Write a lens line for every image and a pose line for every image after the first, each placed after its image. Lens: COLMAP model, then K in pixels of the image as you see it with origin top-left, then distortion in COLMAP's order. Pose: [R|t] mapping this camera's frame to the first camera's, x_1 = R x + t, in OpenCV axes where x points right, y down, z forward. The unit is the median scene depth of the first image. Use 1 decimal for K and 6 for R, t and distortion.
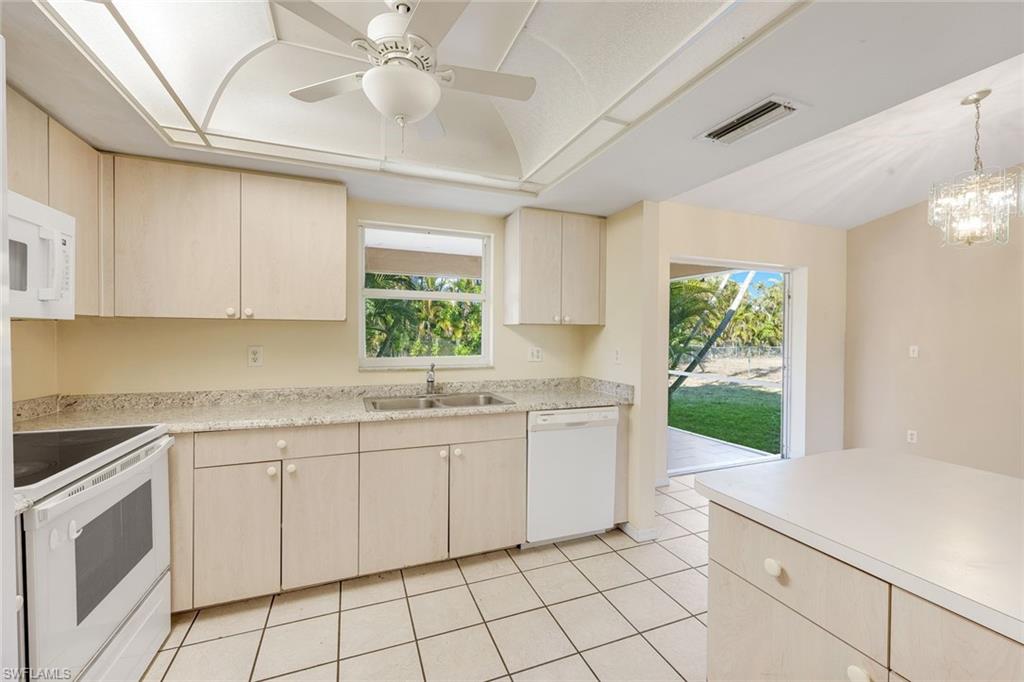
lens RADIAL K [[414.6, 0, 512.9], [0, 414.6, 337.8], [0, 0, 1]] dist [-0.000522, 0.000250]
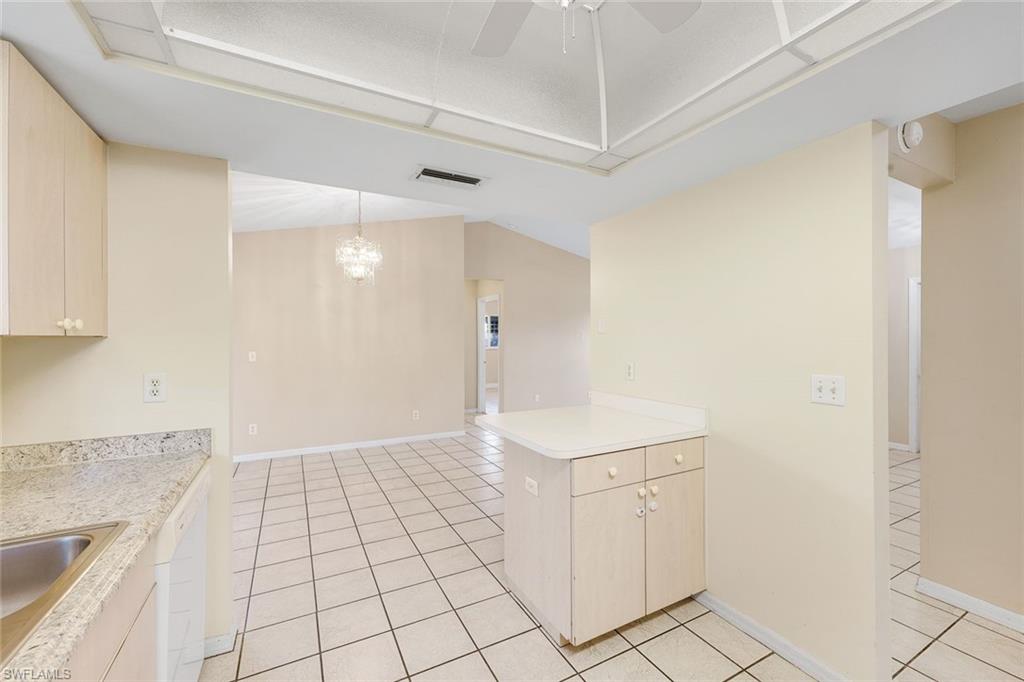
lens RADIAL K [[414.6, 0, 512.9], [0, 414.6, 337.8], [0, 0, 1]] dist [-0.000522, 0.000250]
pose [[-0.114617, -0.005065, 0.993397, -0.384726], [0.012712, 0.999898, 0.006565, -0.025727], [-0.993328, 0.013381, -0.114541, 0.531451]]
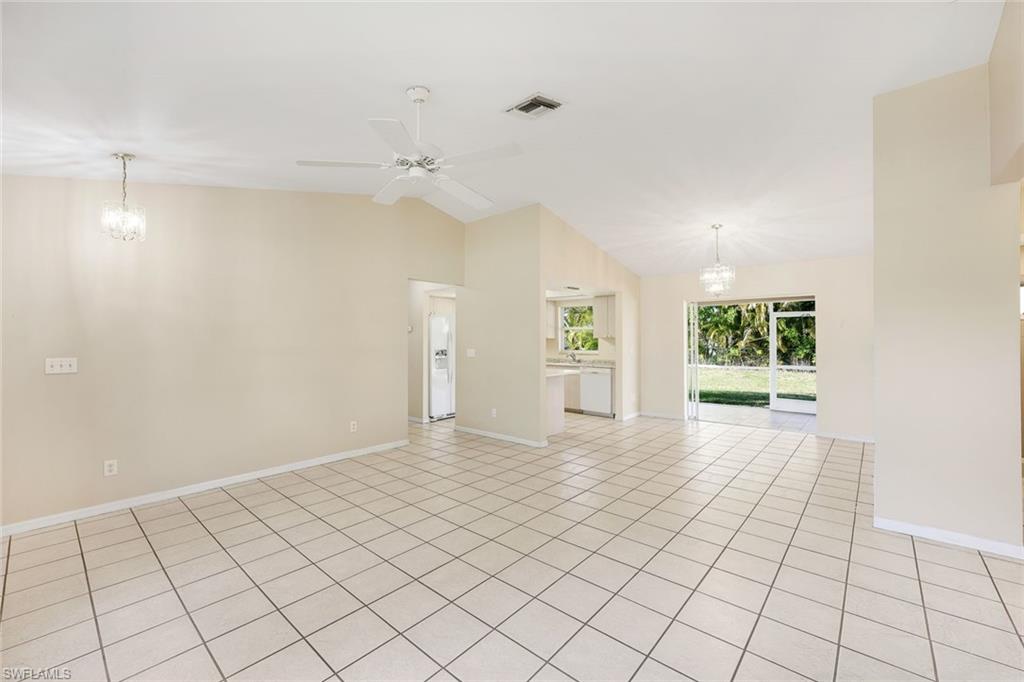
lens RADIAL K [[414.6, 0, 512.9], [0, 414.6, 337.8], [0, 0, 1]] dist [-0.000522, 0.000250]
pose [[0.455679, -0.012989, -0.890049, 2.072703], [-0.005172, 0.999838, -0.017239, 0.013716], [0.890129, 0.012459, 0.455538, -0.698608]]
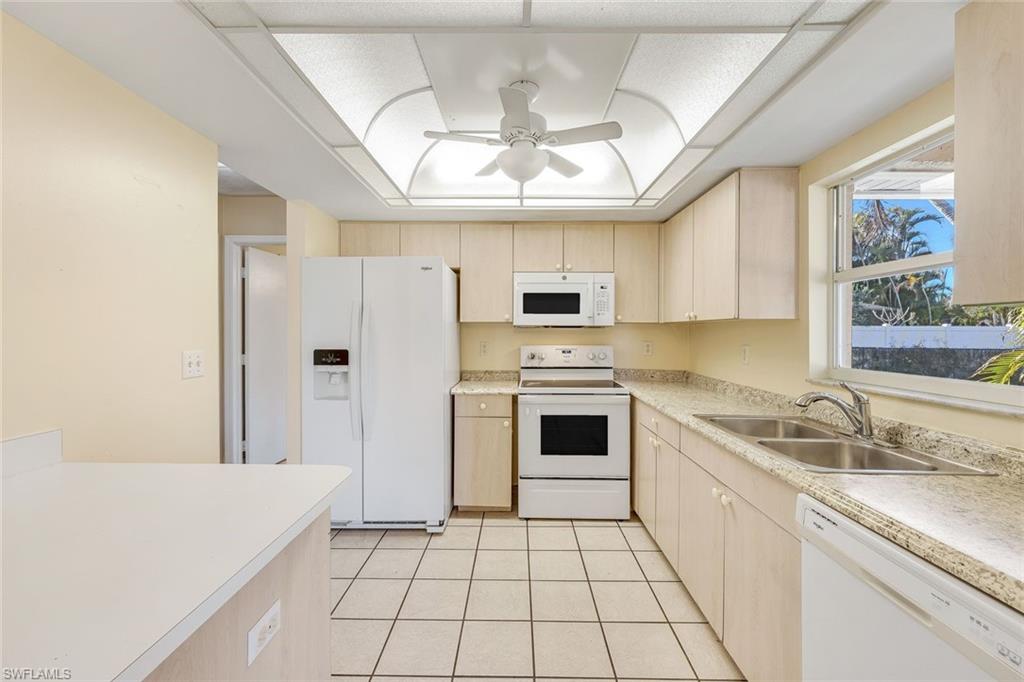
lens RADIAL K [[414.6, 0, 512.9], [0, 414.6, 337.8], [0, 0, 1]] dist [-0.000522, 0.000250]
pose [[-0.380234, 0.002054, -0.924888, 0.488859], [-0.018530, 0.999780, 0.009838, 0.001479], [0.924705, 0.020879, -0.380112, 0.697543]]
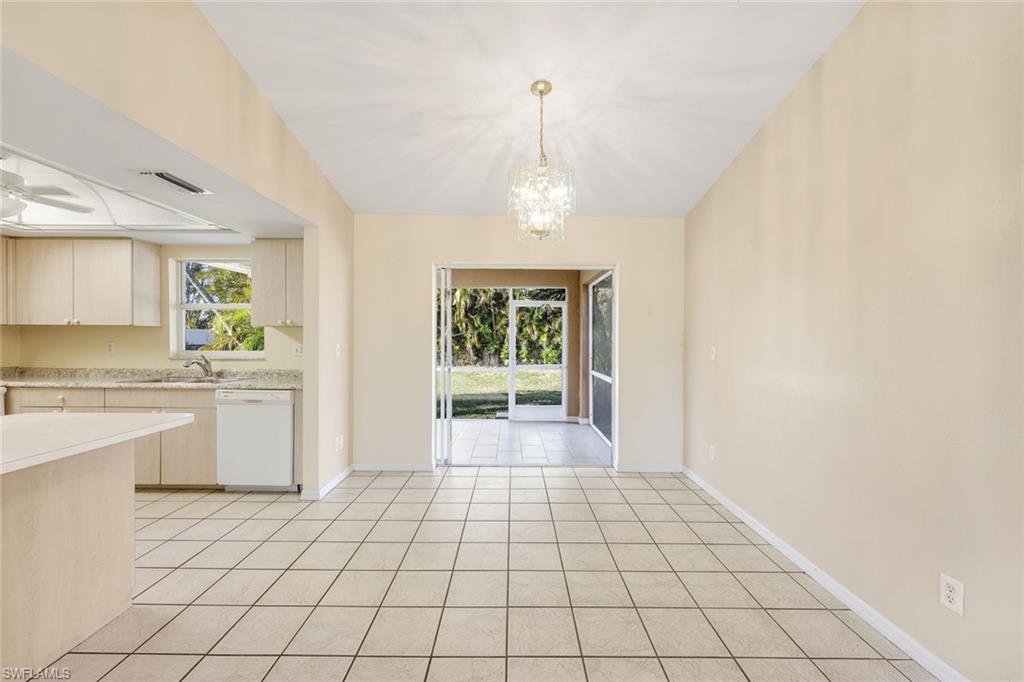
lens RADIAL K [[414.6, 0, 512.9], [0, 414.6, 337.8], [0, 0, 1]] dist [-0.000522, 0.000250]
pose [[0.929059, -0.001509, -0.369930, 1.183232], [-0.002784, 0.999935, -0.011071, 0.014869], [0.369922, 0.011315, 0.928994, 0.061156]]
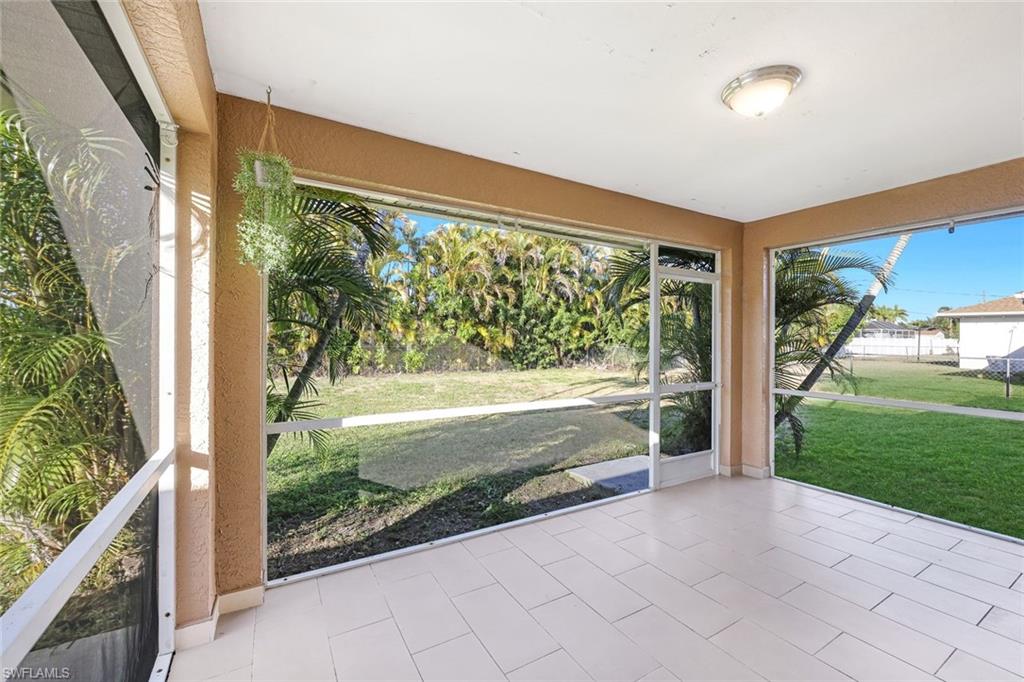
lens RADIAL K [[414.6, 0, 512.9], [0, 414.6, 337.8], [0, 0, 1]] dist [-0.000522, 0.000250]
pose [[0.988826, -0.003599, 0.149029, -0.350702], [0.004968, 0.999949, -0.008815, 0.006135], [-0.148989, 0.009457, 0.988794, 1.097835]]
